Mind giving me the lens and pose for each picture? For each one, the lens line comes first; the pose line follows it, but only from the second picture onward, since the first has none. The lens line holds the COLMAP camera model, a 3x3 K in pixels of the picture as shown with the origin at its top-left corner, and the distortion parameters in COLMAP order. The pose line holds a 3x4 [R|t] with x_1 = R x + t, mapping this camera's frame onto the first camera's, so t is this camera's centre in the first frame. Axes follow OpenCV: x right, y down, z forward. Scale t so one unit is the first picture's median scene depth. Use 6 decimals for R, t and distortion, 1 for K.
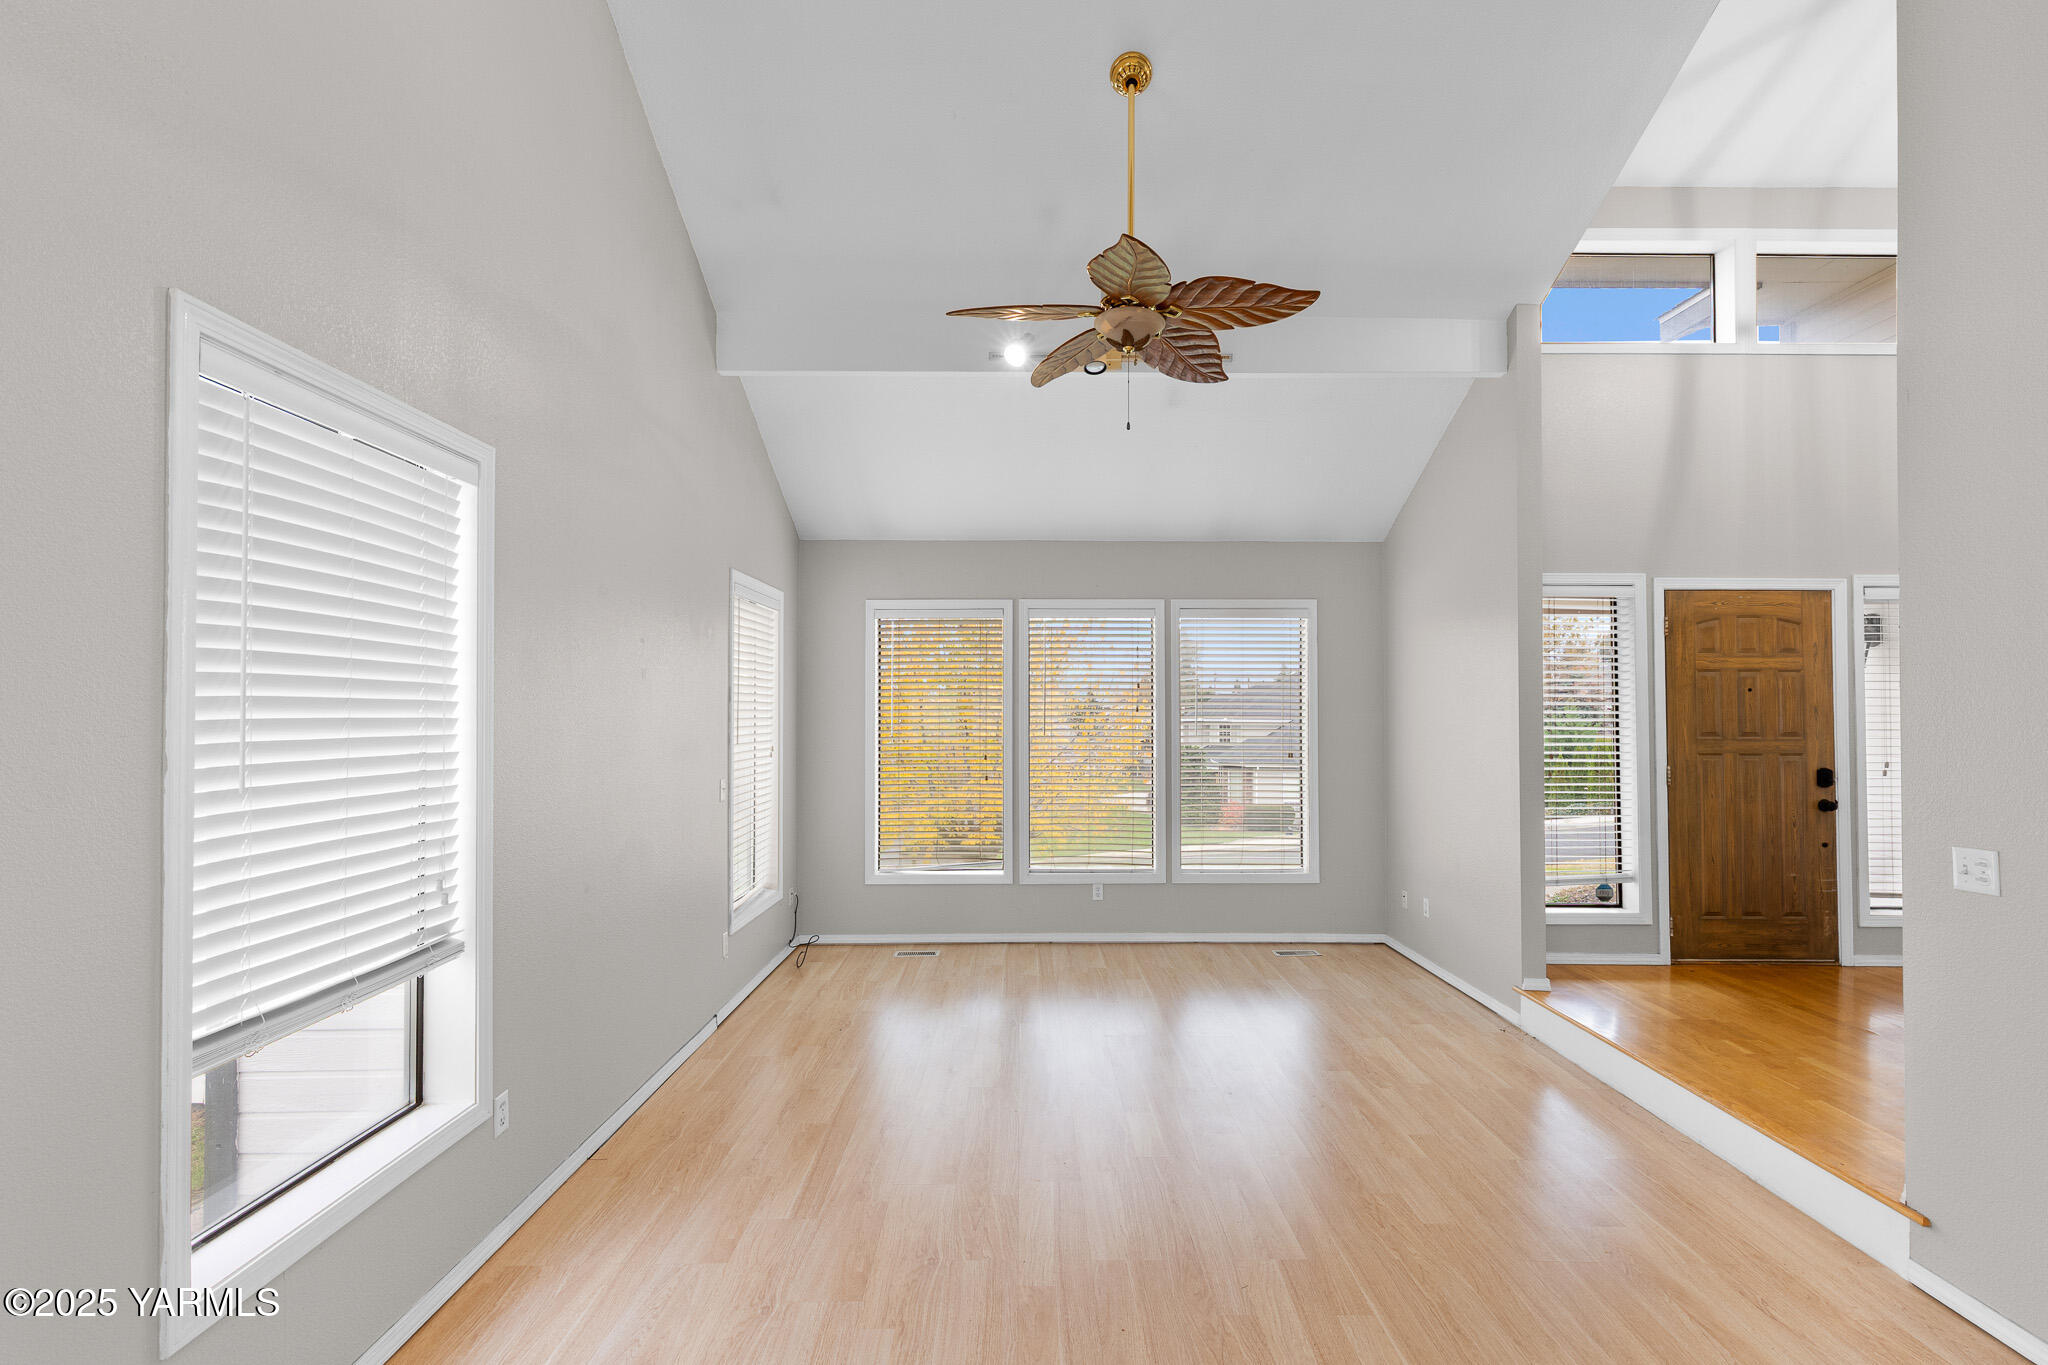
lens RADIAL K [[933.4, 0, 1026.6], [0, 933.4, 703.2], [0, 0, 1]] dist [0.005549, -0.000403]
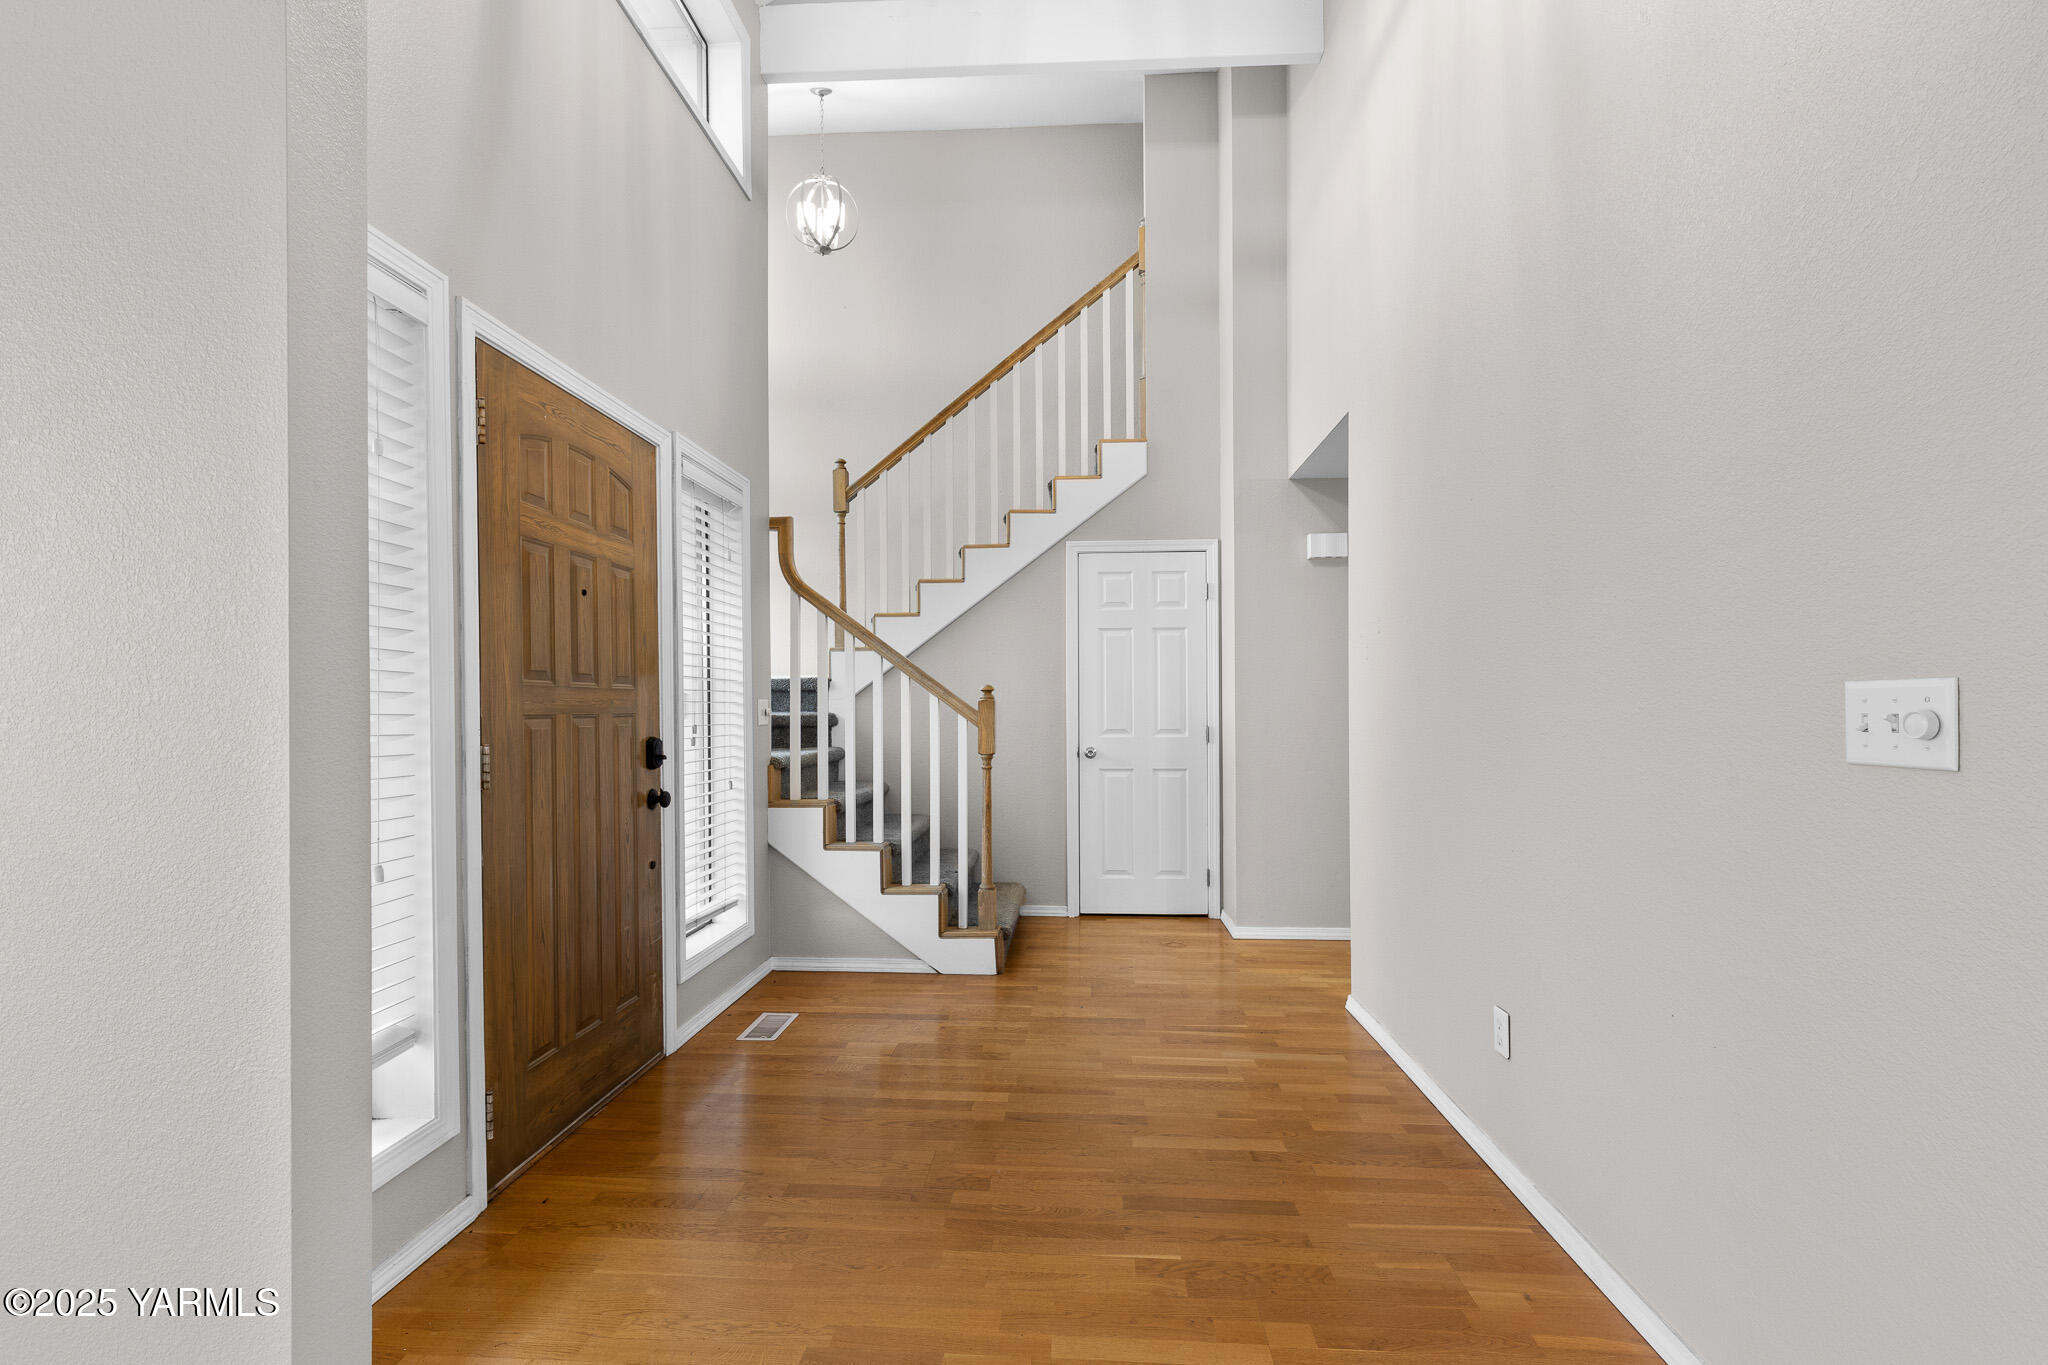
lens RADIAL K [[918.0, 0, 1032.2], [0, 918.0, 697.0], [0, 0, 1]] dist [0.006709, -0.000264]
pose [[0.060060, 0.008547, 0.998158, 0.276789], [-0.006704, 0.999944, -0.008159, 0.046717], [-0.998172, -0.006201, 0.060114, 0.721617]]
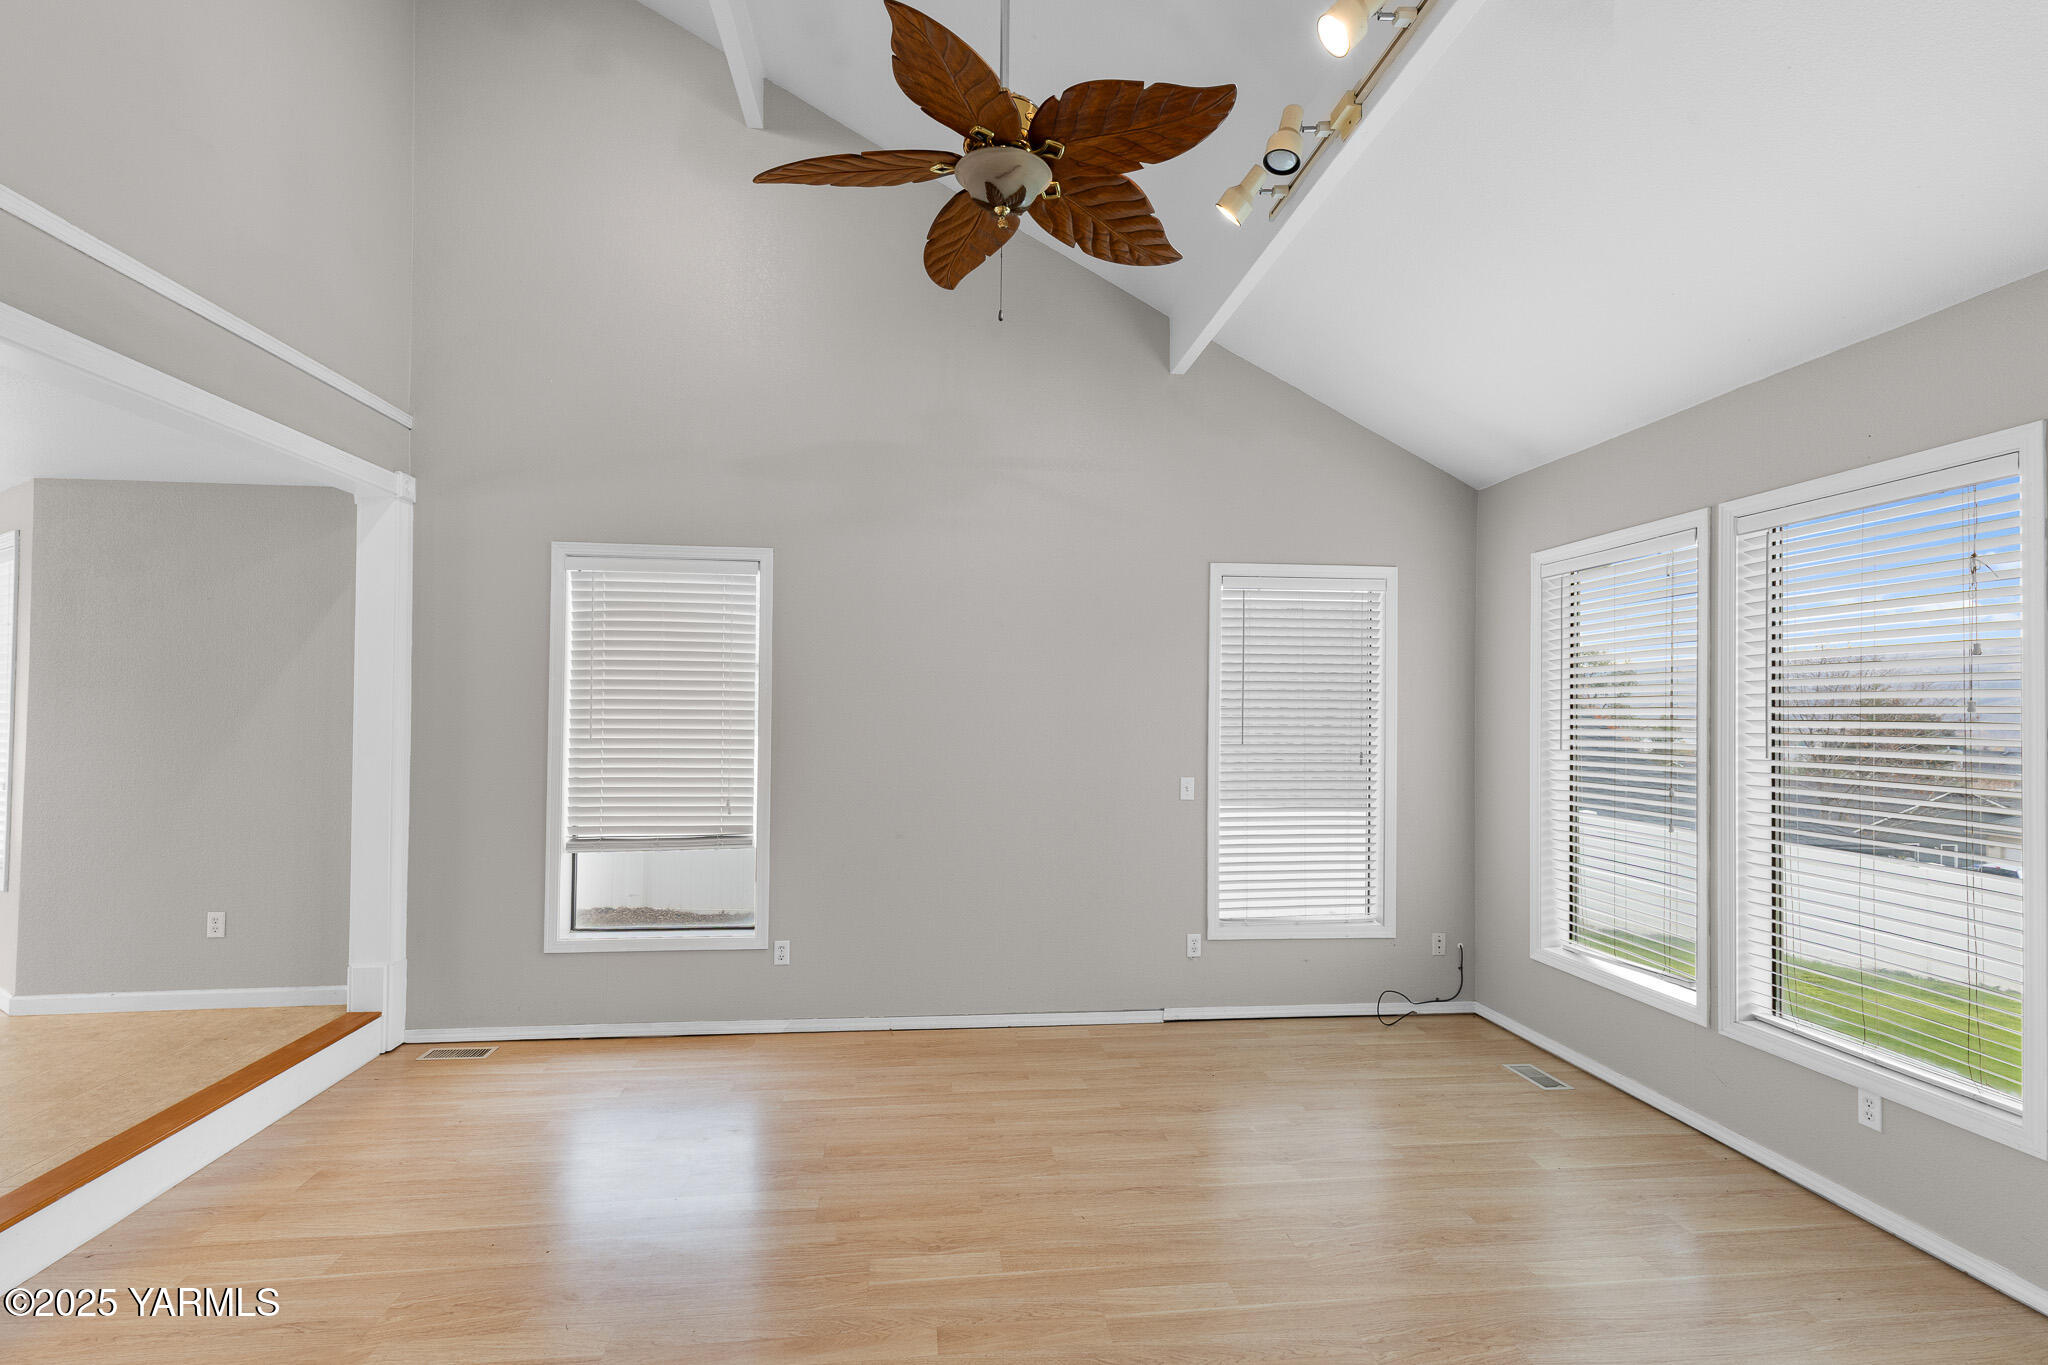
lens RADIAL K [[933.4, 0, 1026.6], [0, 933.4, 703.2], [0, 0, 1]] dist [0.005549, -0.000403]
pose [[0.110191, -0.010148, -0.993859, 0.597701], [0.002465, 0.999948, -0.009937, 0.010339], [0.993907, -0.001354, 0.110210, 0.669197]]
